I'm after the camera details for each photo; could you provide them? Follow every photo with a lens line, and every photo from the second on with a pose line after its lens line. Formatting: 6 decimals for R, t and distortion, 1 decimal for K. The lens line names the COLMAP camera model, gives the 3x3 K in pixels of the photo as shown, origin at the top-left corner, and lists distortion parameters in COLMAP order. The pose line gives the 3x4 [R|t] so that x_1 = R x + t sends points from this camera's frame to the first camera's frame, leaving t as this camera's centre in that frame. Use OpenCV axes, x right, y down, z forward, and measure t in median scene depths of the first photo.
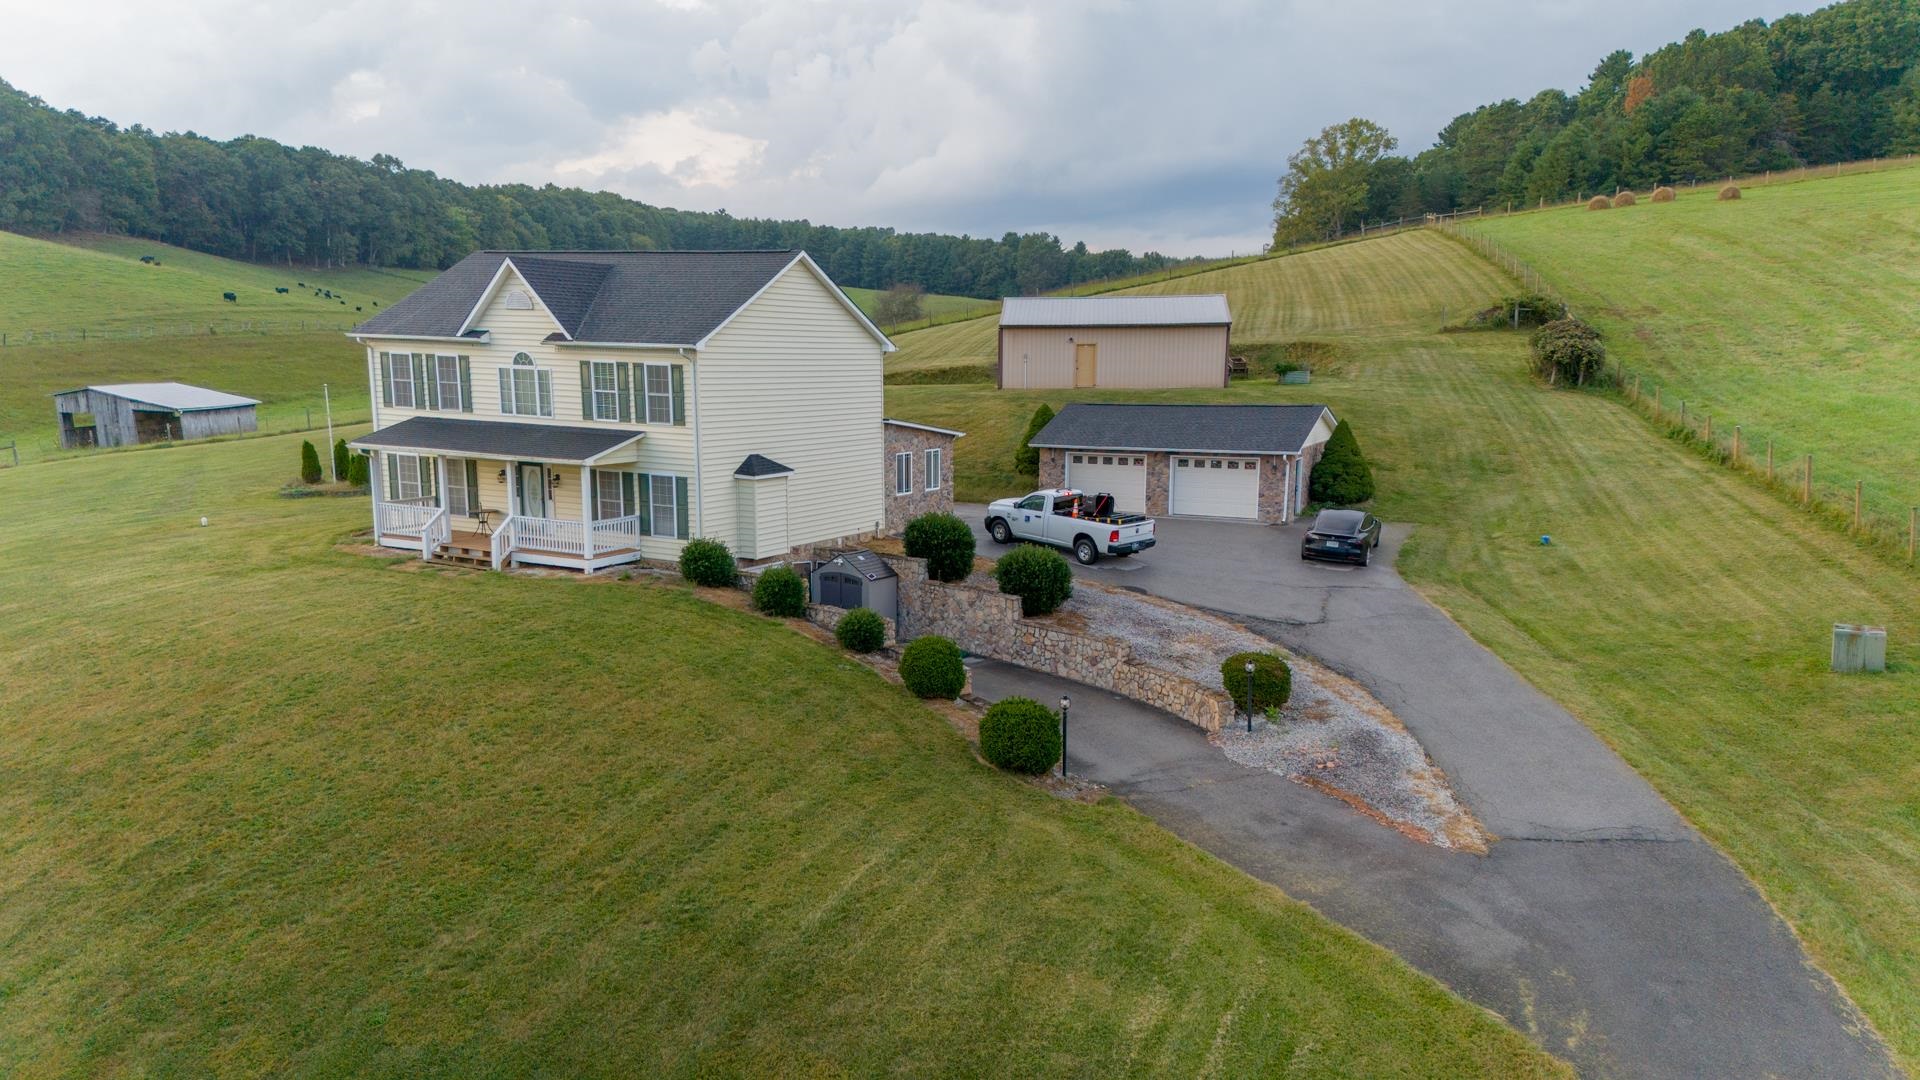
lens RADIAL K [[1350.1, 0, 960.0], [0, 1350.1, 540.0], [0, 0, 1]] dist [0.429872, -0.459477]
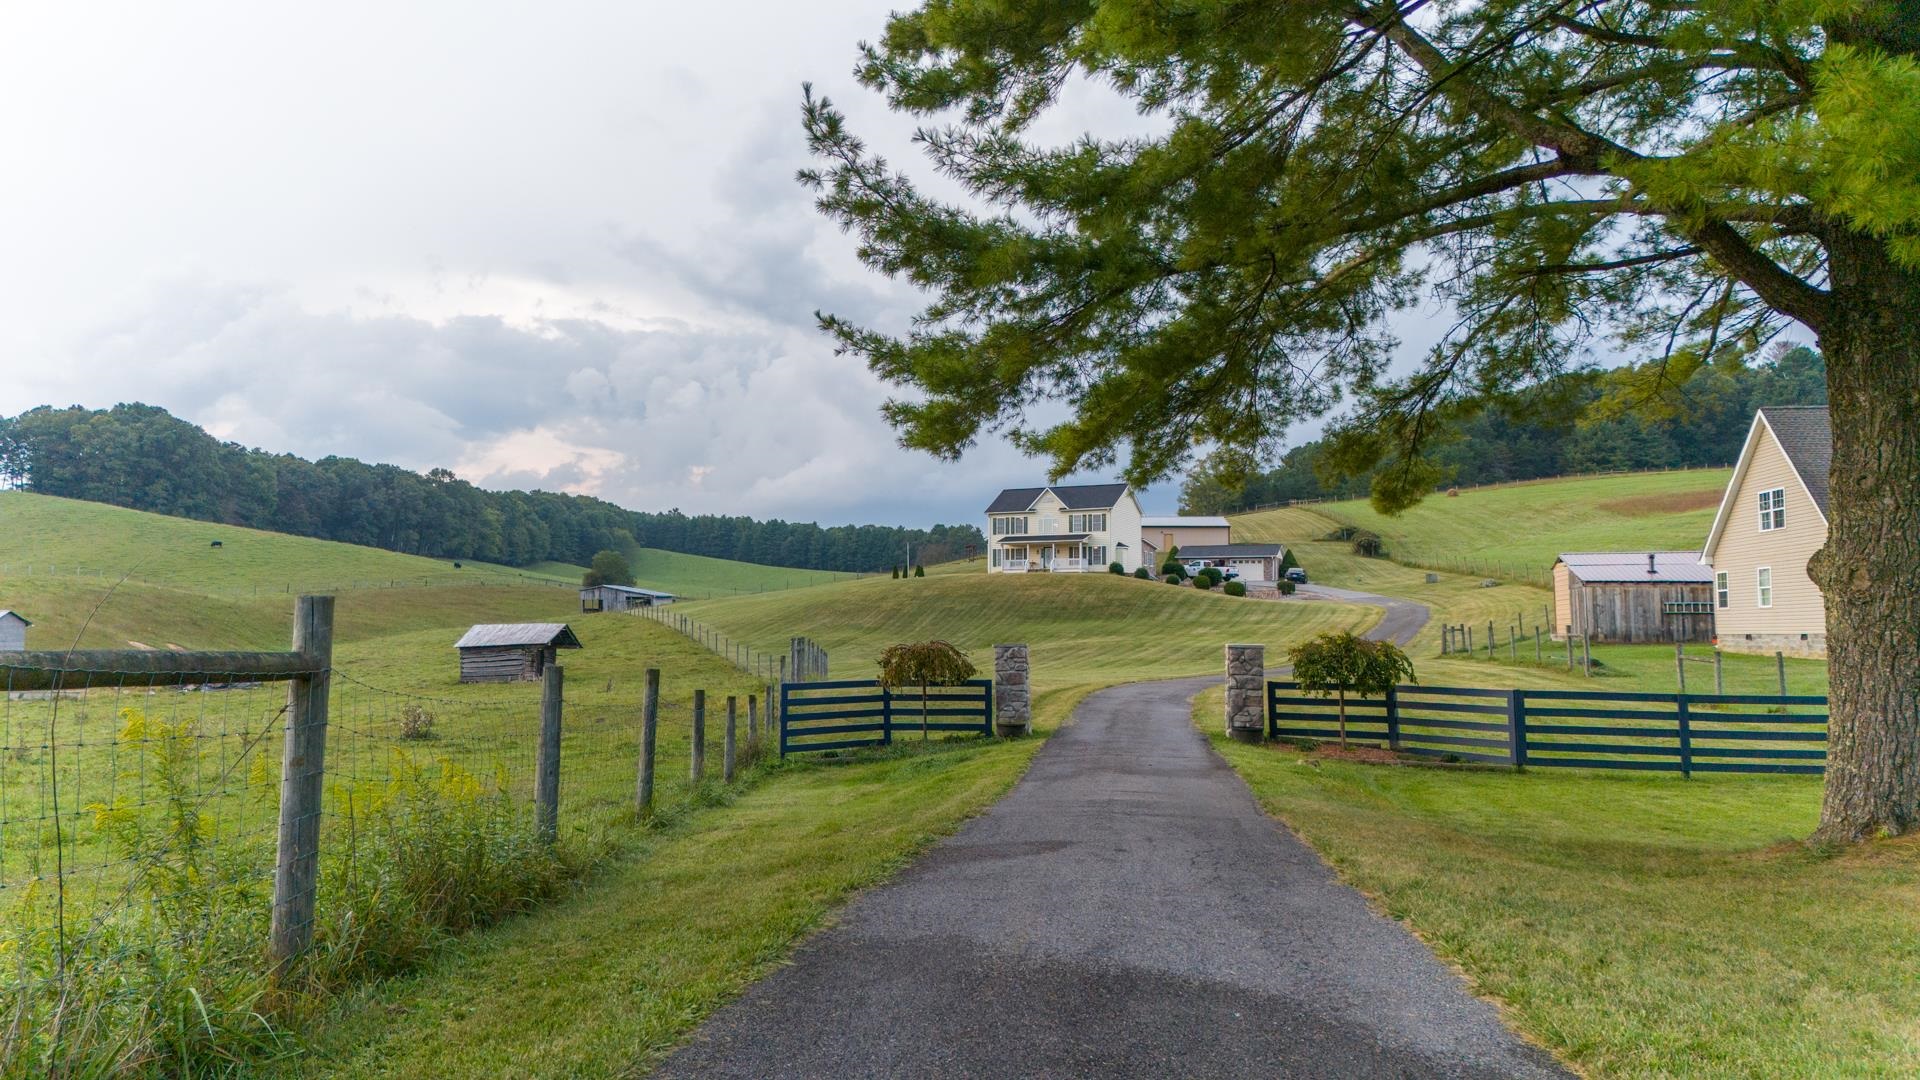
lens RADIAL K [[1350.1, 0, 960.0], [0, 1350.1, 540.0], [0, 0, 1]] dist [0.429872, -0.459477]
pose [[0.995619, 0.003580, 0.093434, -0.682863], [0.016523, 0.976803, -0.213499, 0.508620], [-0.092031, 0.214108, 0.972465, -1.744679]]
